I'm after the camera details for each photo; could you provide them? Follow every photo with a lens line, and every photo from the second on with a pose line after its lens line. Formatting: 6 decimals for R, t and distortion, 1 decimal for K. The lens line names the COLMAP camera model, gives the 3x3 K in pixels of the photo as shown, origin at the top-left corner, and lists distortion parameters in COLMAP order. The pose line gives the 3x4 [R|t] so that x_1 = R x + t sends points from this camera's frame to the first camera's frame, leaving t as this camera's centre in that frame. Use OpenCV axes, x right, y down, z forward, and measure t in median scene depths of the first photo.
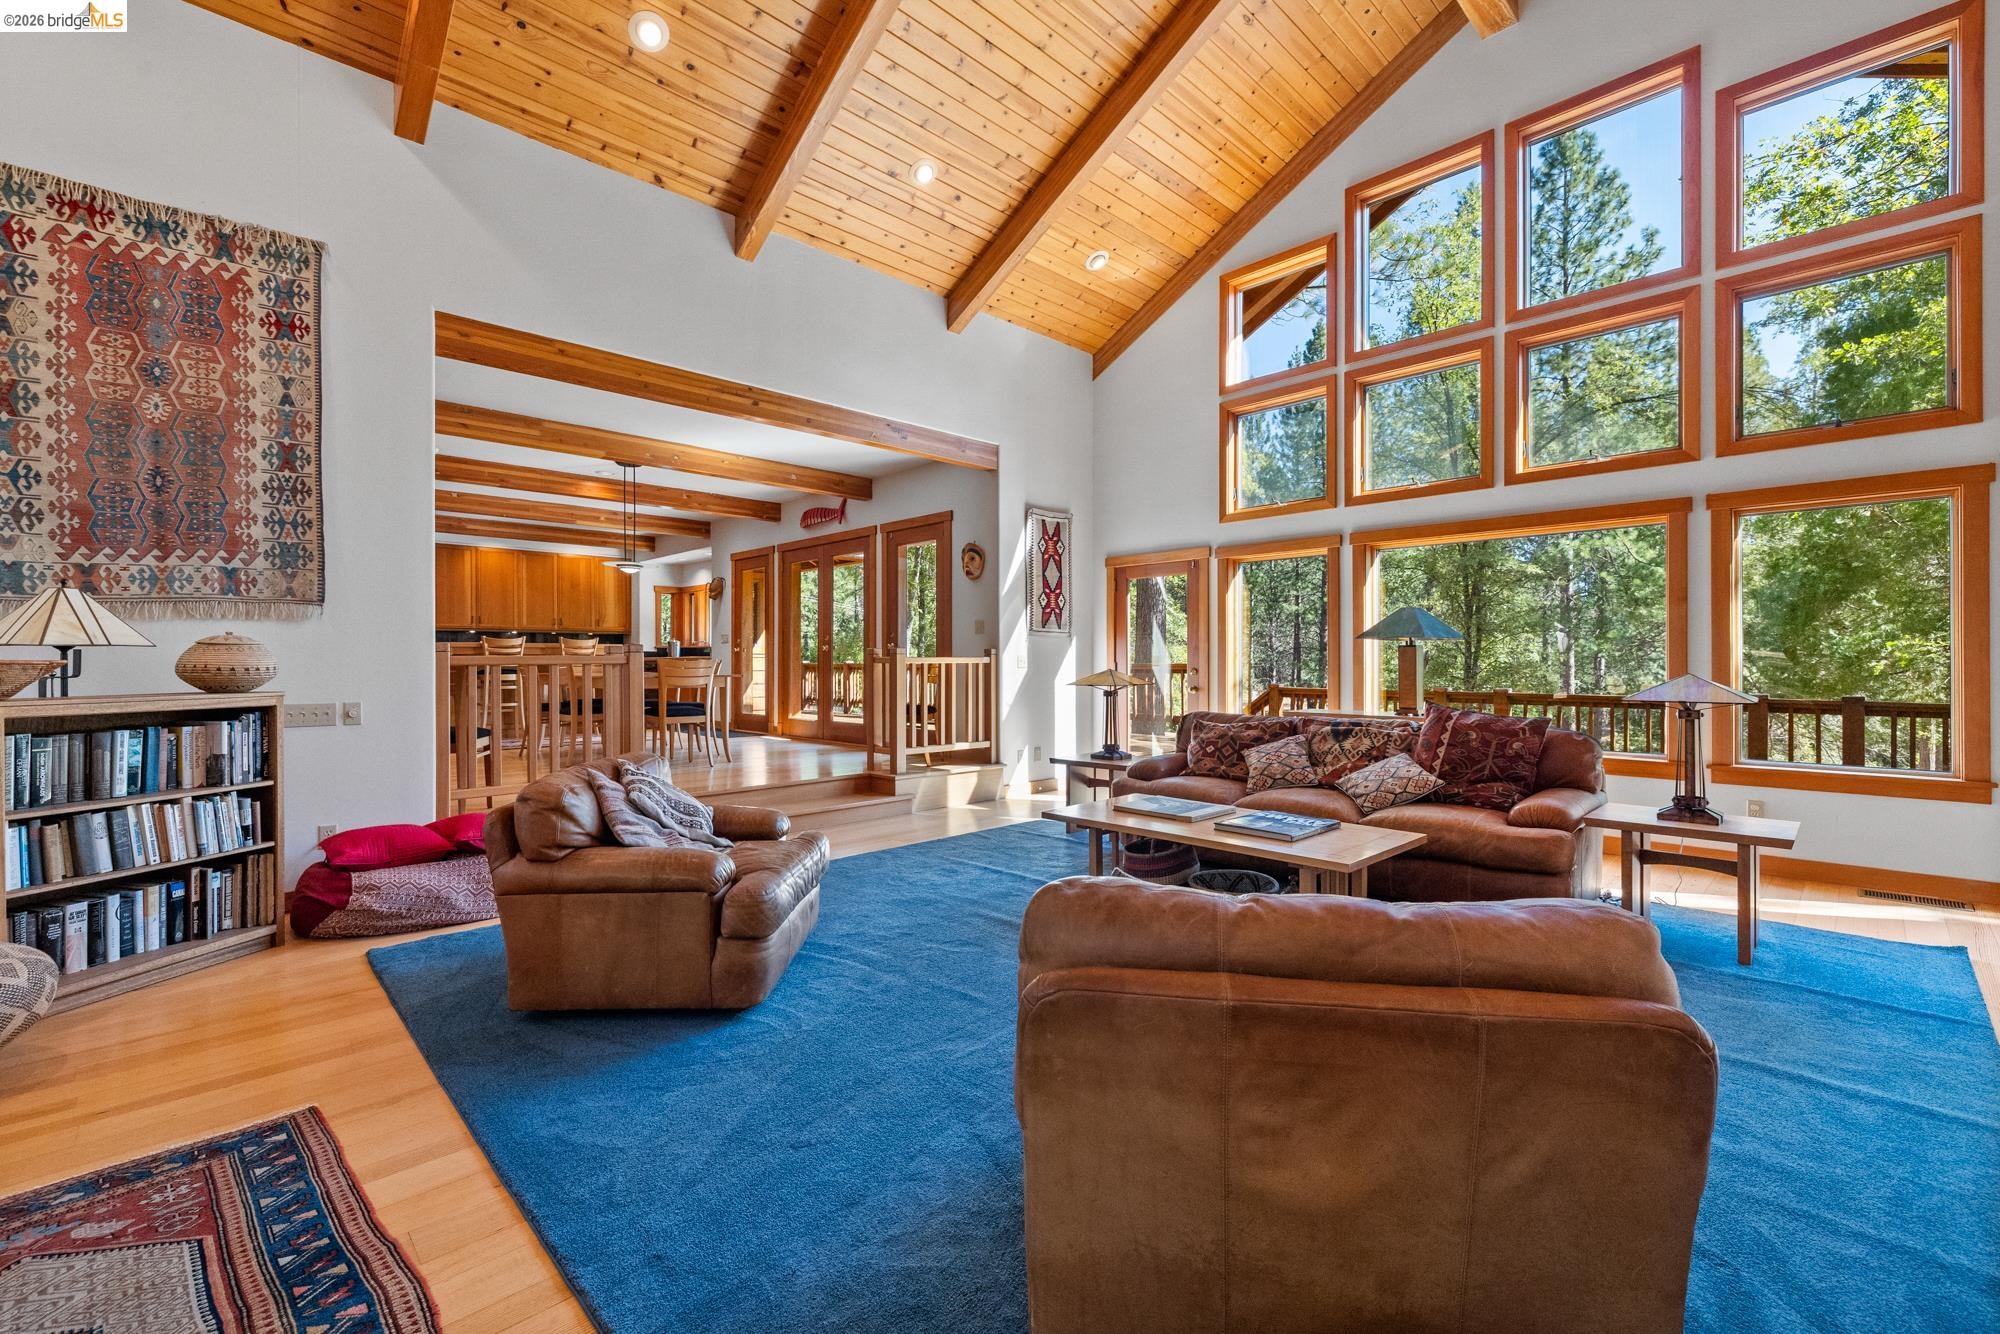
lens RADIAL K [[844.4, 0, 1004.7], [0, 844.4, 662.1], [0, 0, 1]] dist [0.000139, 0.000275]
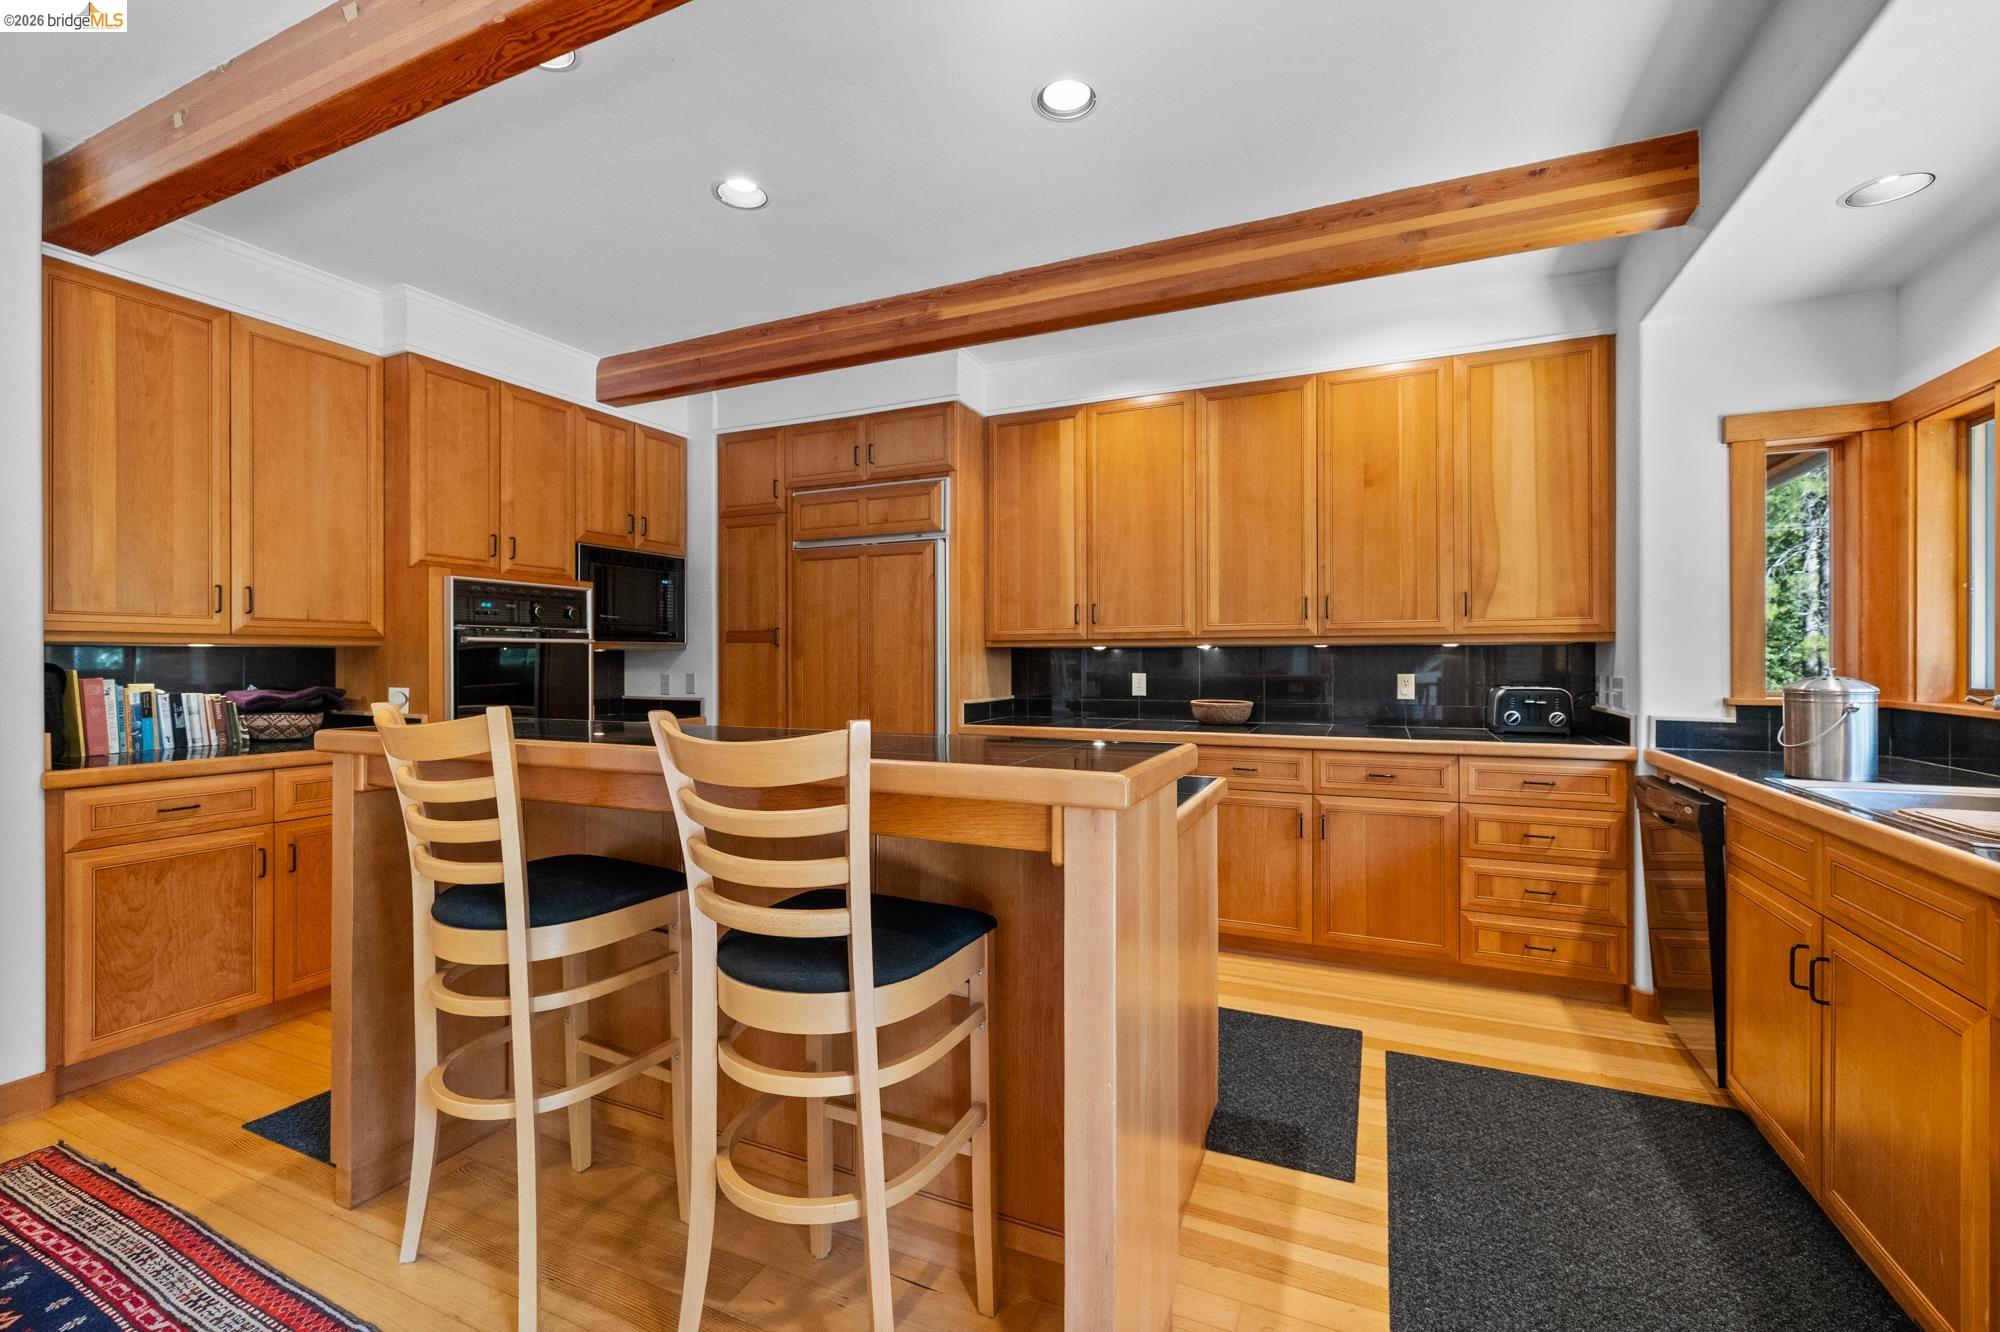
lens RADIAL K [[844.4, 0, 1004.7], [0, 844.4, 661.1], [0, 0, 1]] dist [0.000139, 0.000275]
pose [[0.367102, 0.003657, -0.930173, -0.515310], [0.000448, 0.999991, 0.004108, -0.053425], [0.930180, -0.001924, 0.367098, 1.374279]]
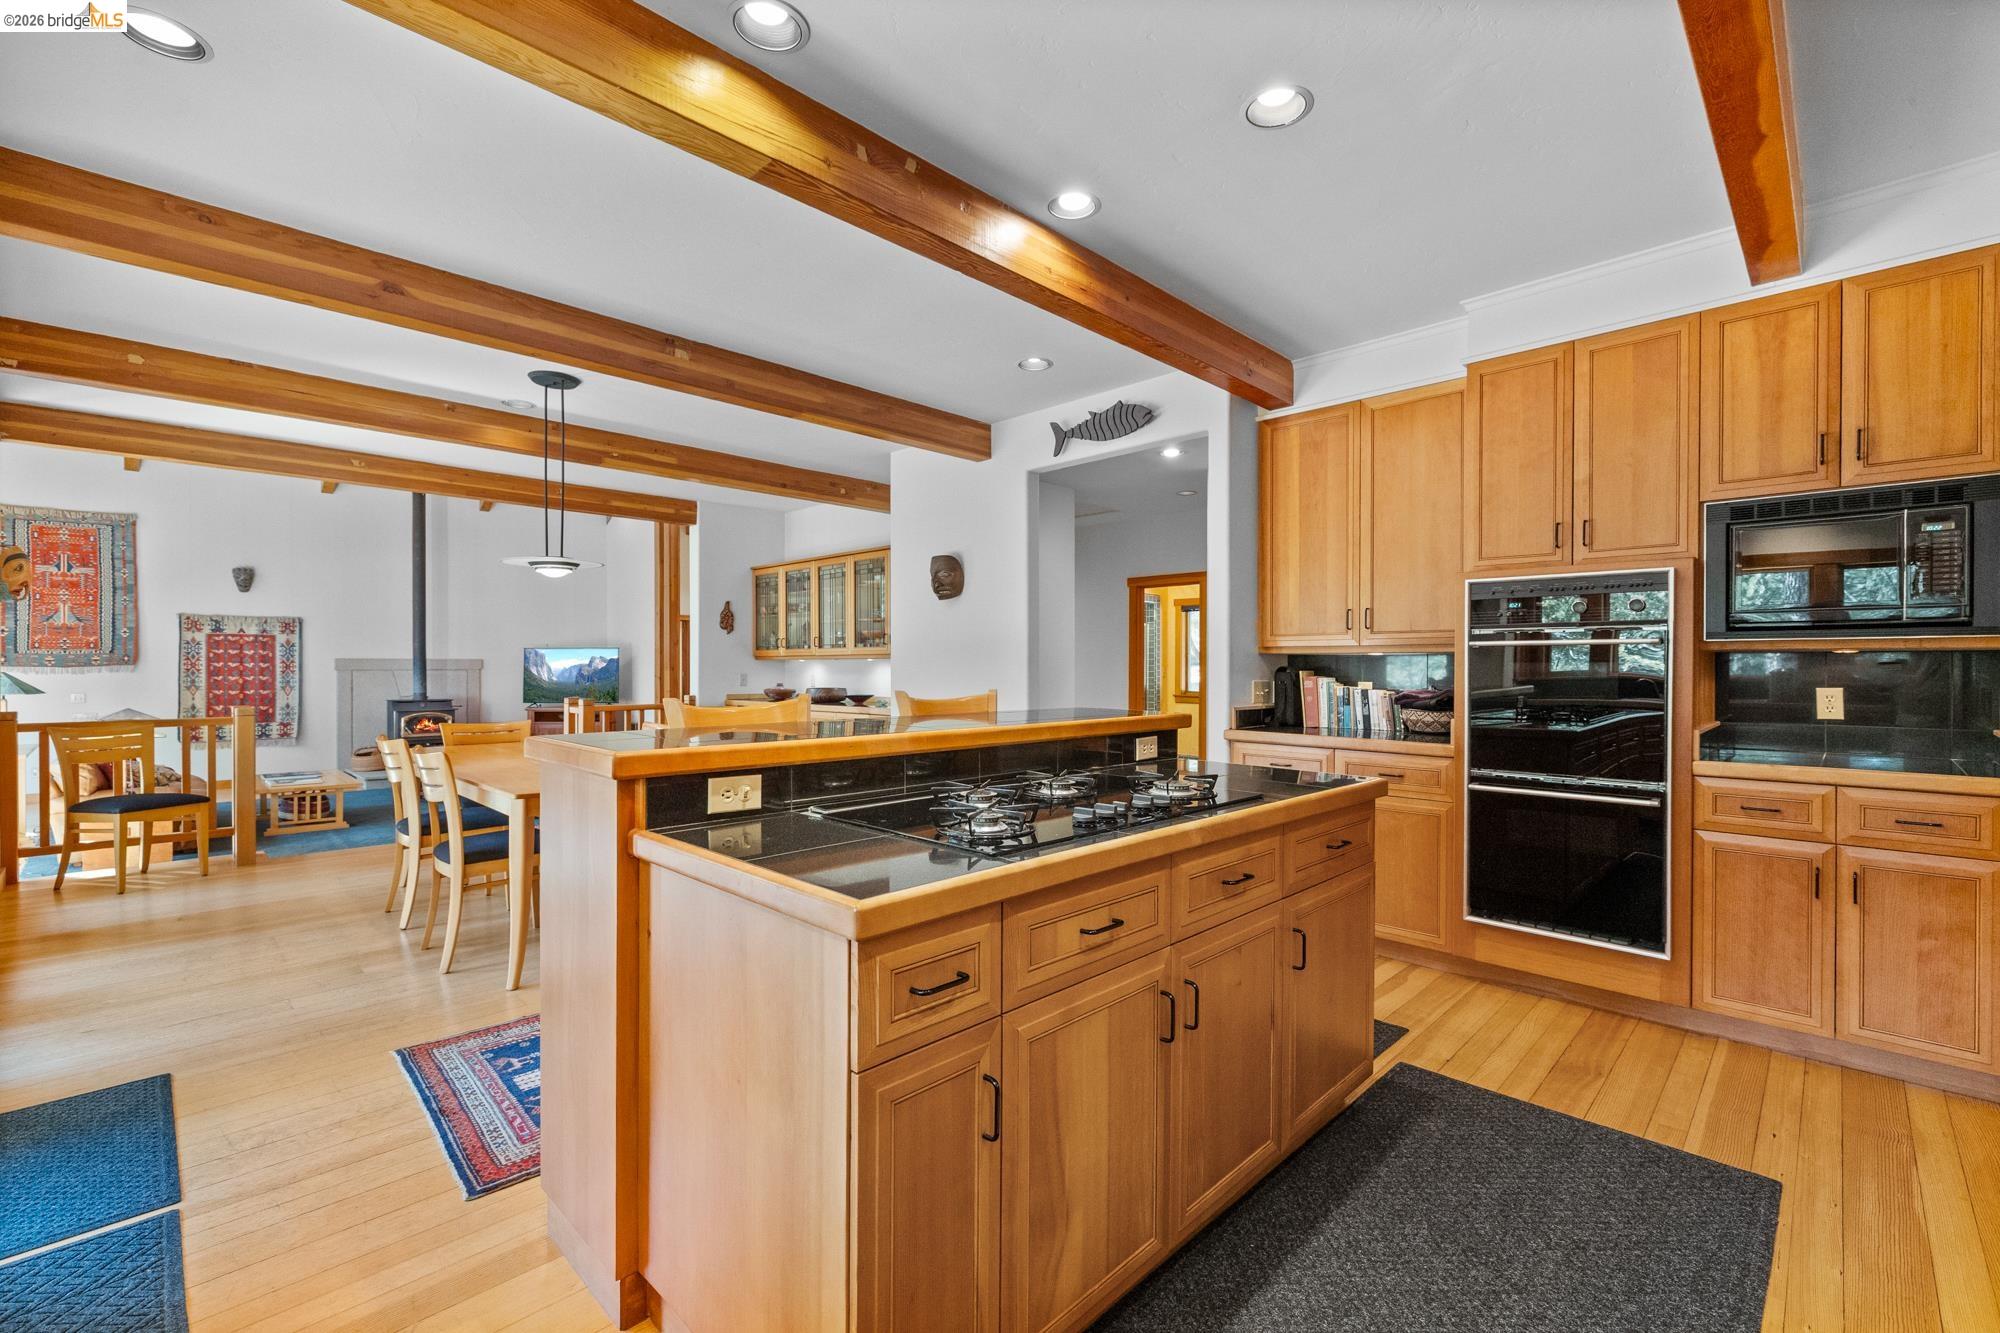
lens RADIAL K [[851.1, 0, 1006.7], [0, 851.1, 672.1], [0, 0, 1]] dist [0.001535, -0.000010]
pose [[-0.999754, 0.001812, -0.022122, -0.800423], [0.001619, 0.999961, 0.008726, -0.053014], [0.022137, 0.008688, -0.999717, 1.717094]]
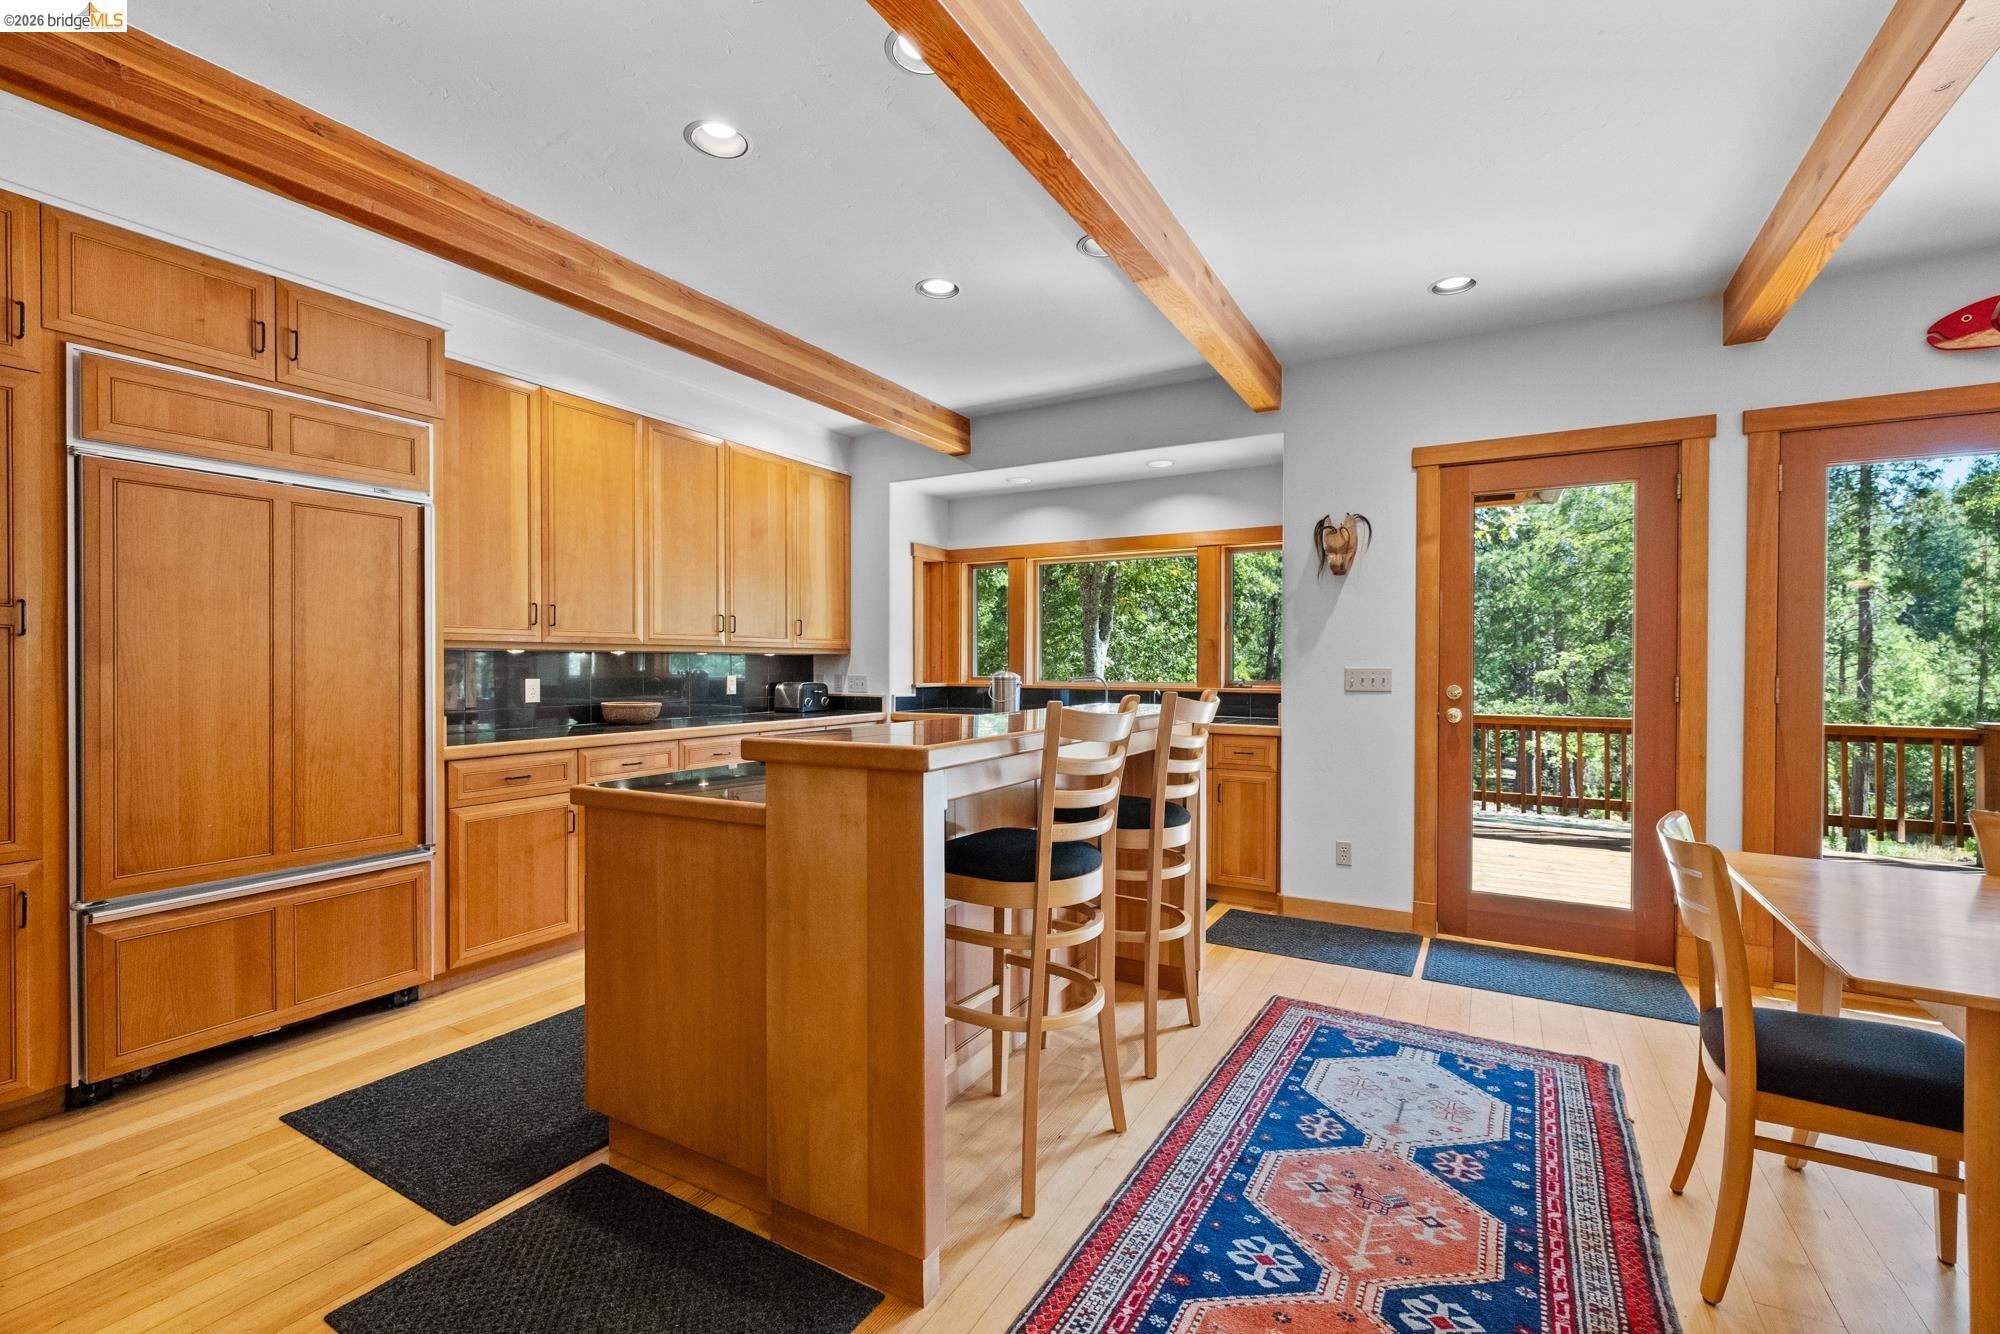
lens RADIAL K [[851.1, 0, 1006.7], [0, 851.1, 672.6], [0, 0, 1]] dist [0.001535, -0.000010]
pose [[0.962384, 0.001609, 0.271687, -0.889147], [-0.004237, 0.999950, 0.009086, -0.052802], [-0.271659, -0.009895, 0.962343, 1.048011]]
